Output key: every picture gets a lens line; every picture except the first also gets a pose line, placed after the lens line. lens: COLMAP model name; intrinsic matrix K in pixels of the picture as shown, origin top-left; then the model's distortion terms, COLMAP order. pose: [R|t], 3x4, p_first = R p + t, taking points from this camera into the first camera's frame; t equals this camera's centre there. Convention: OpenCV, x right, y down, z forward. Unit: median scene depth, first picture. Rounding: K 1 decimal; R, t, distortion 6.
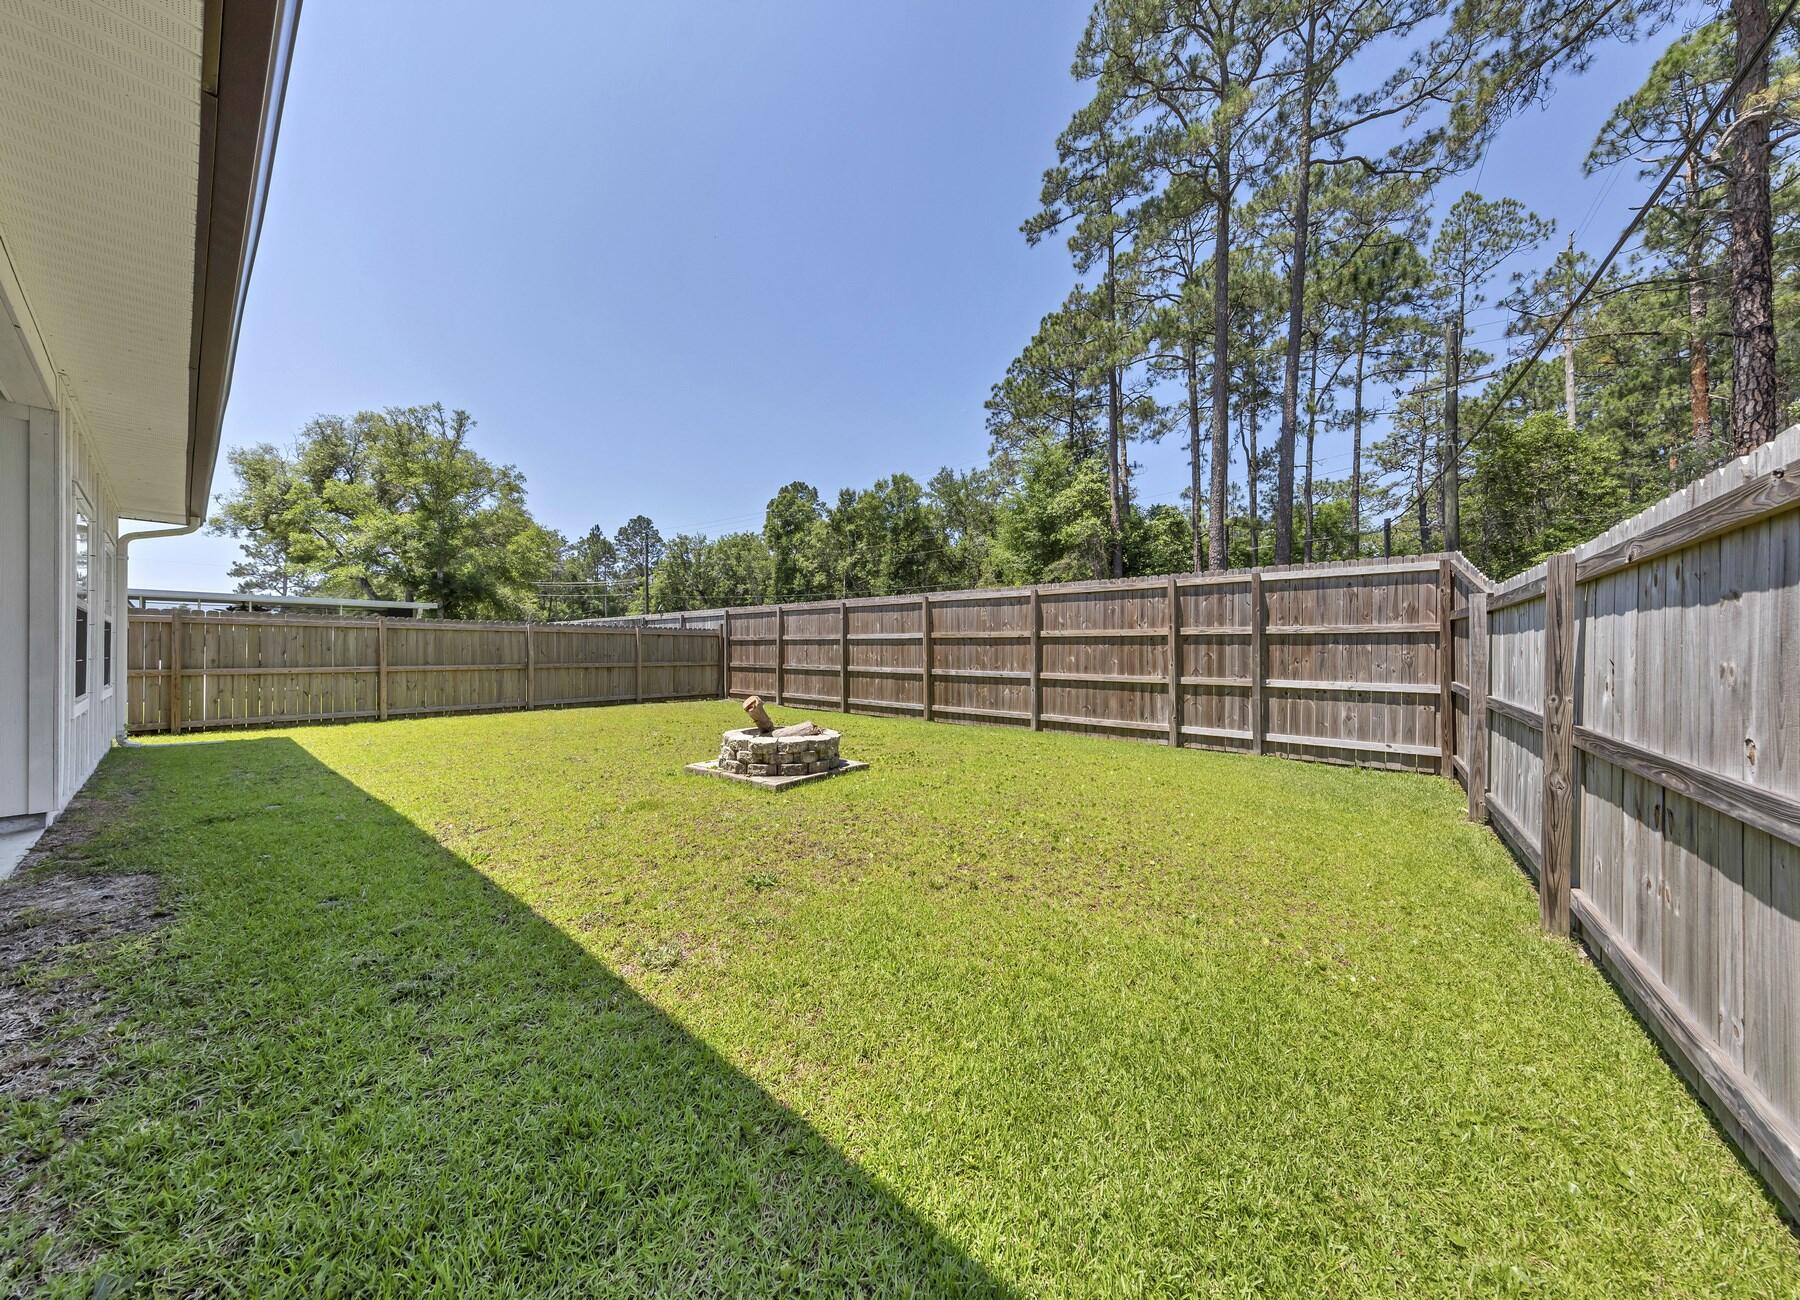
lens RADIAL K [[566.4, 0, 900.0], [0, 566.4, 650.0], [0, 0, 1]] dist [0.000485, 0.000037]
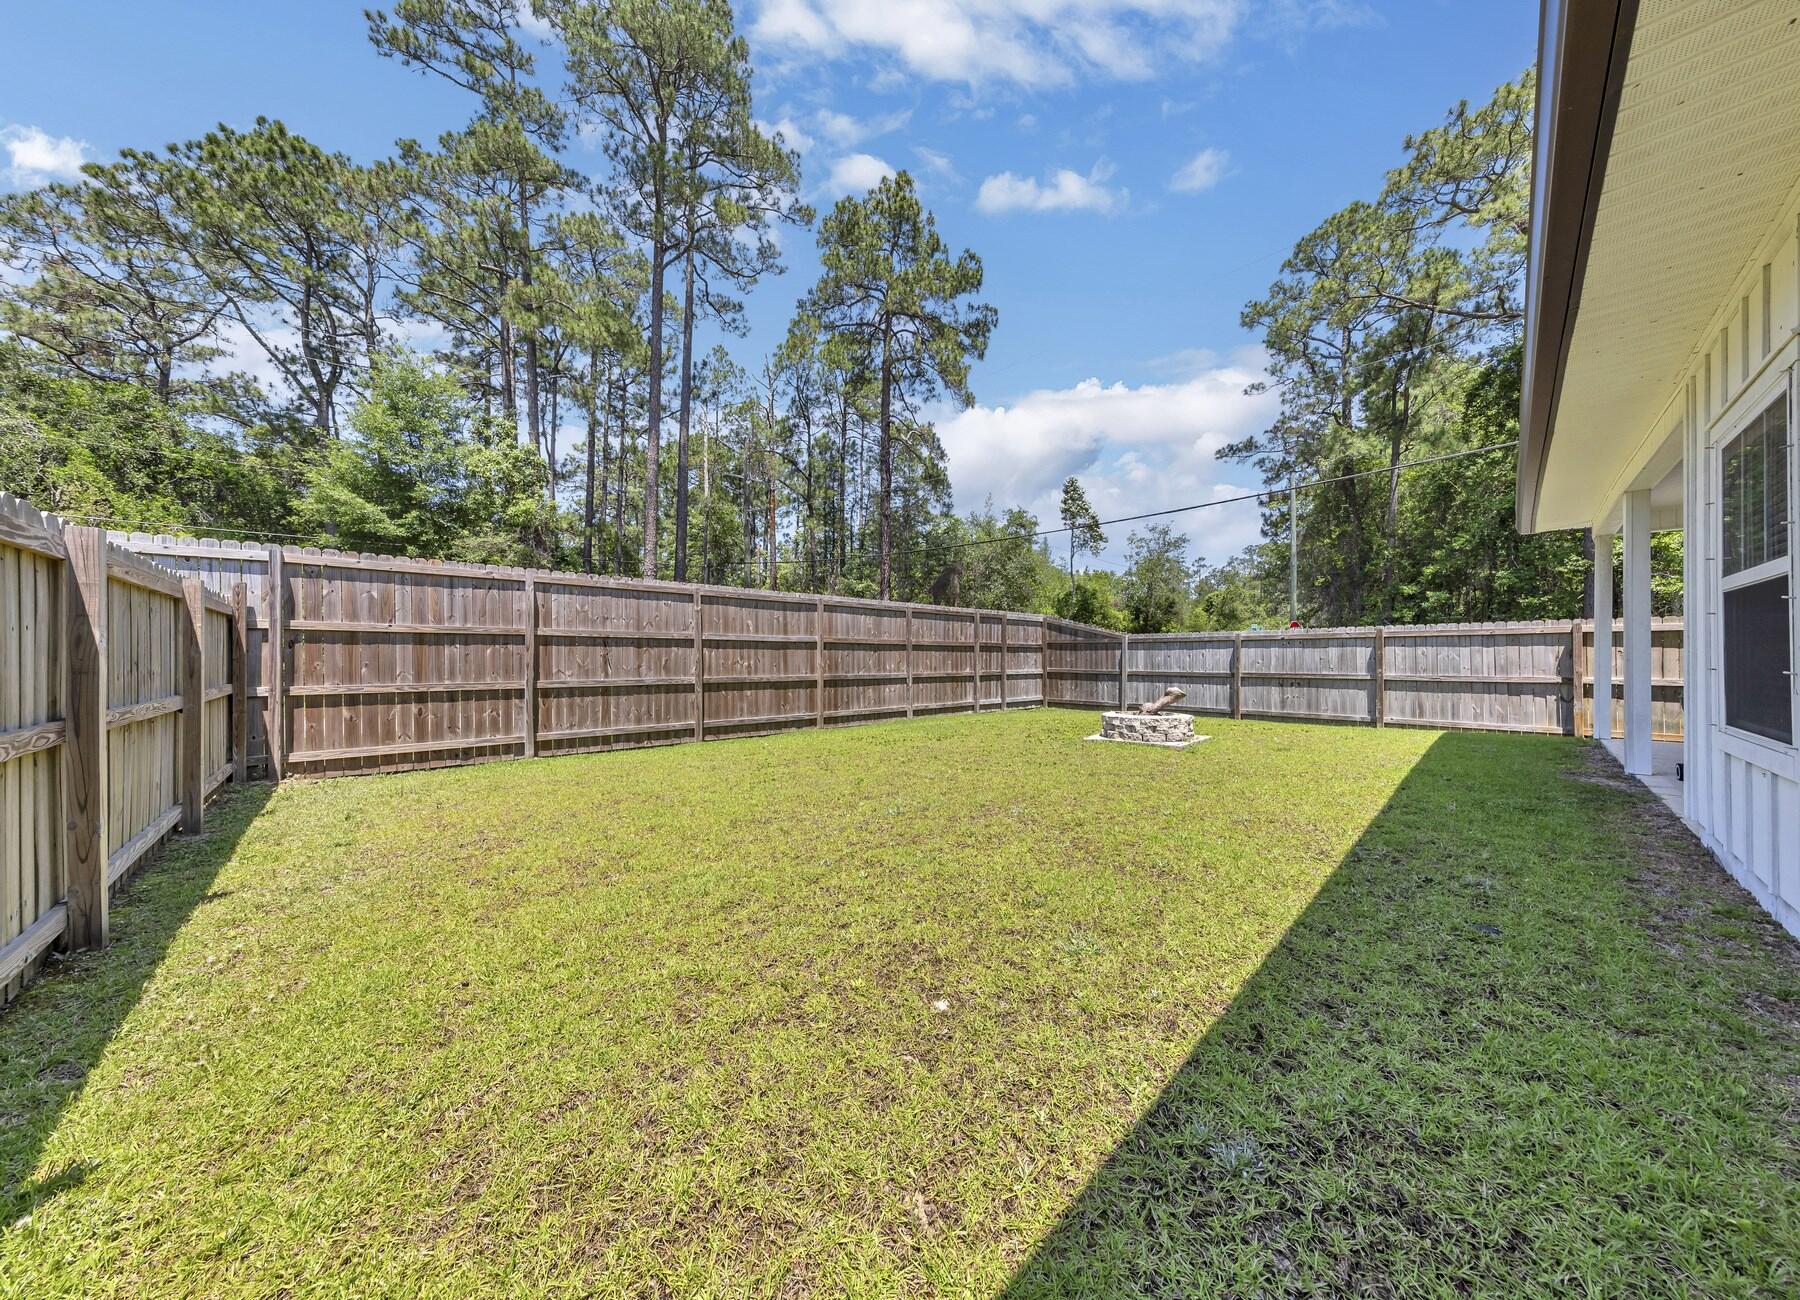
lens RADIAL K [[566.4, 0, 900.0], [0, 566.4, 650.0], [0, 0, 1]] dist [0.000485, 0.000037]
pose [[0.145516, 0.003281, 0.989350, -0.680806], [-0.004540, 0.999986, -0.002648, -0.004264], [-0.989345, -0.004107, 0.145529, 0.567492]]
